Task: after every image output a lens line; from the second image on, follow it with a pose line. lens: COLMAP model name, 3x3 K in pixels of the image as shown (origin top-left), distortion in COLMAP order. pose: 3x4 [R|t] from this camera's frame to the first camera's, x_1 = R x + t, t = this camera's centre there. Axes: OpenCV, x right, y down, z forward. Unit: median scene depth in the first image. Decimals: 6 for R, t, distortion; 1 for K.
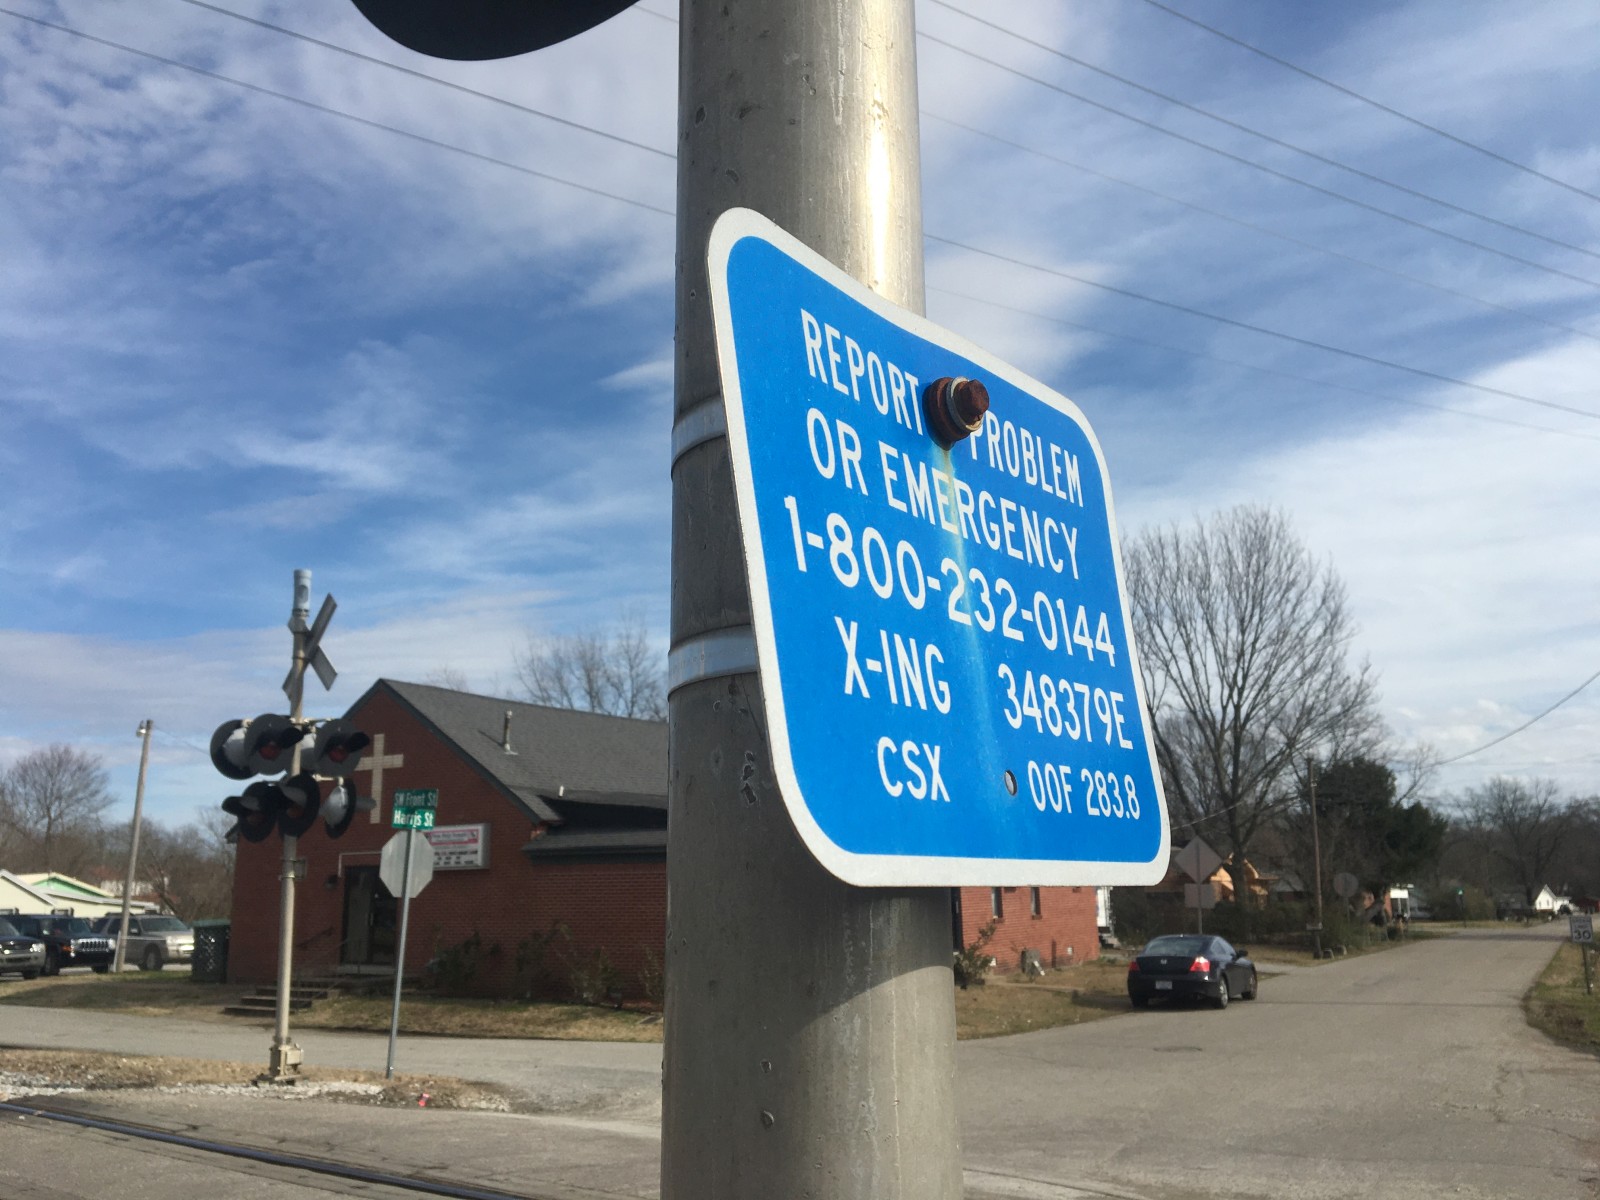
lens RADIAL K [[1322.3, 0, 800.0], [0, 1322.3, 600.0], [0, 0, 1]] dist [0.009786, -0.005000]
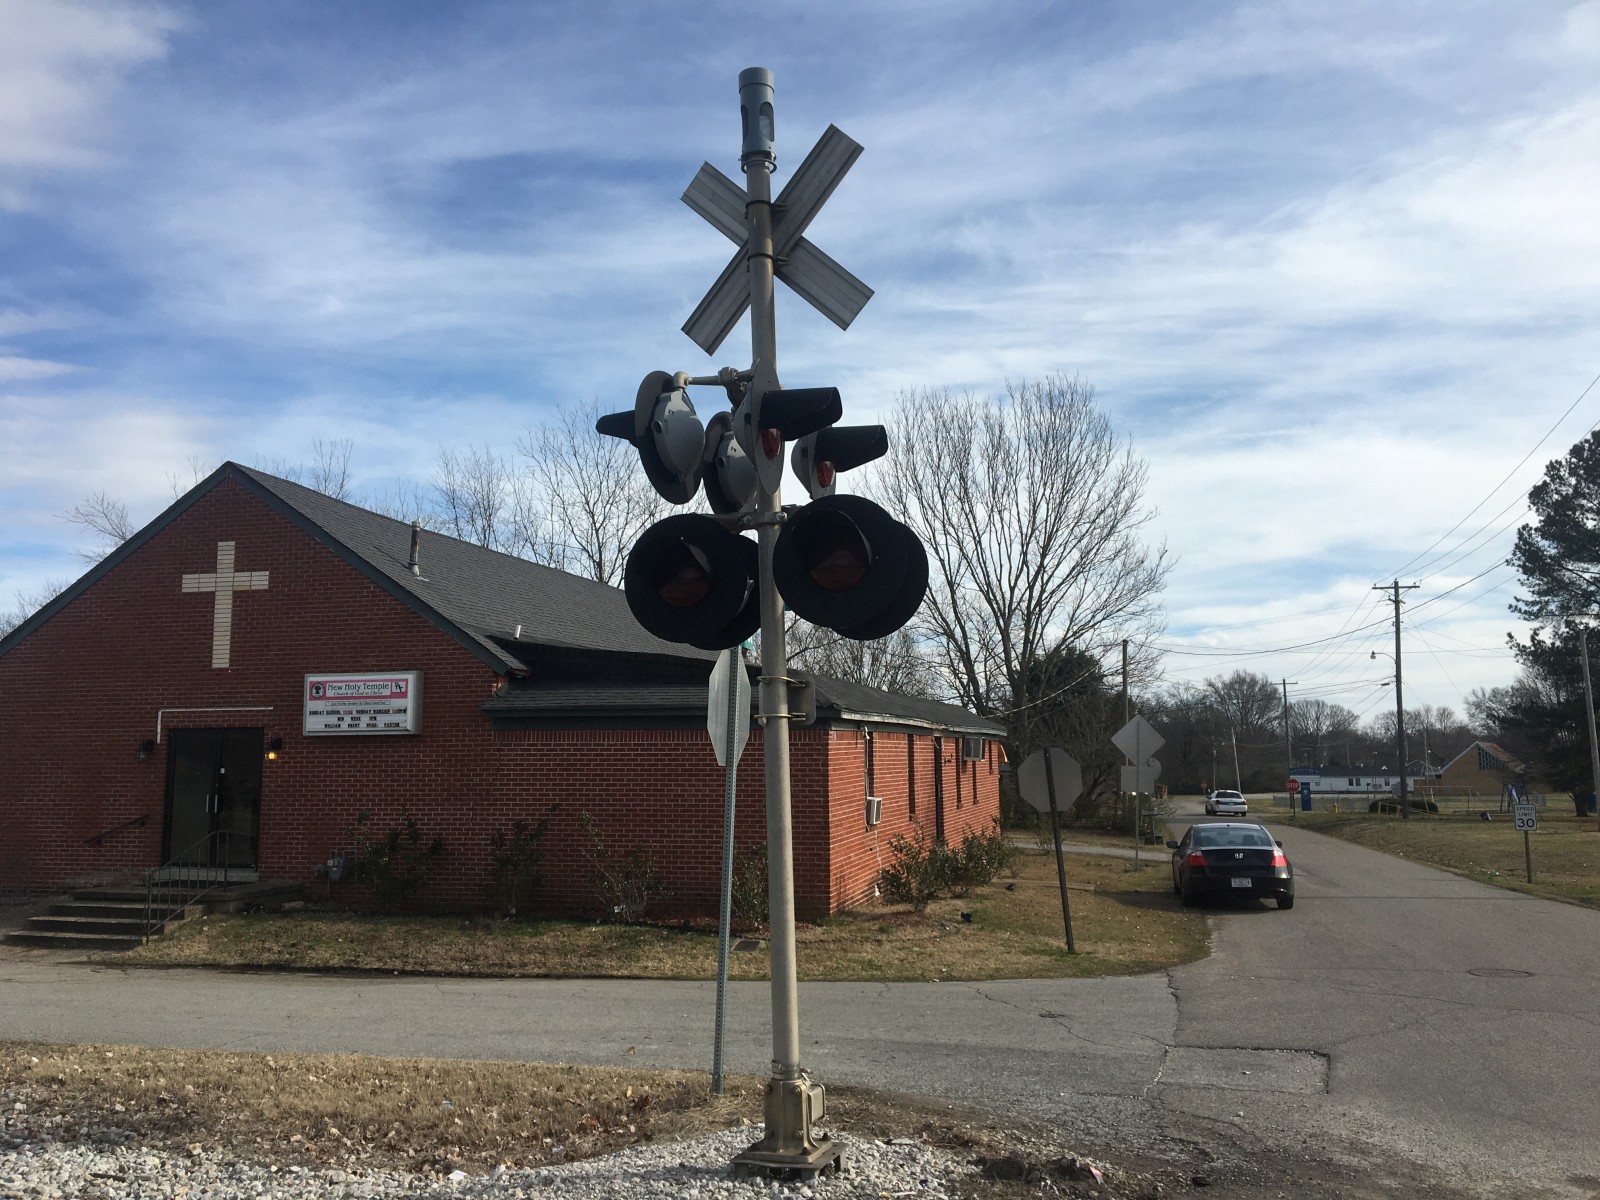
lens RADIAL K [[1323.6, 0, 800.0], [0, 1323.6, 600.0], [0, 0, 1]] dist [0.051464, -0.067531]
pose [[0.961009, 0.045365, 0.272772, -0.238148], [-0.069177, 0.994525, 0.078318, 0.061222], [-0.267726, -0.094134, 0.958886, 0.266840]]
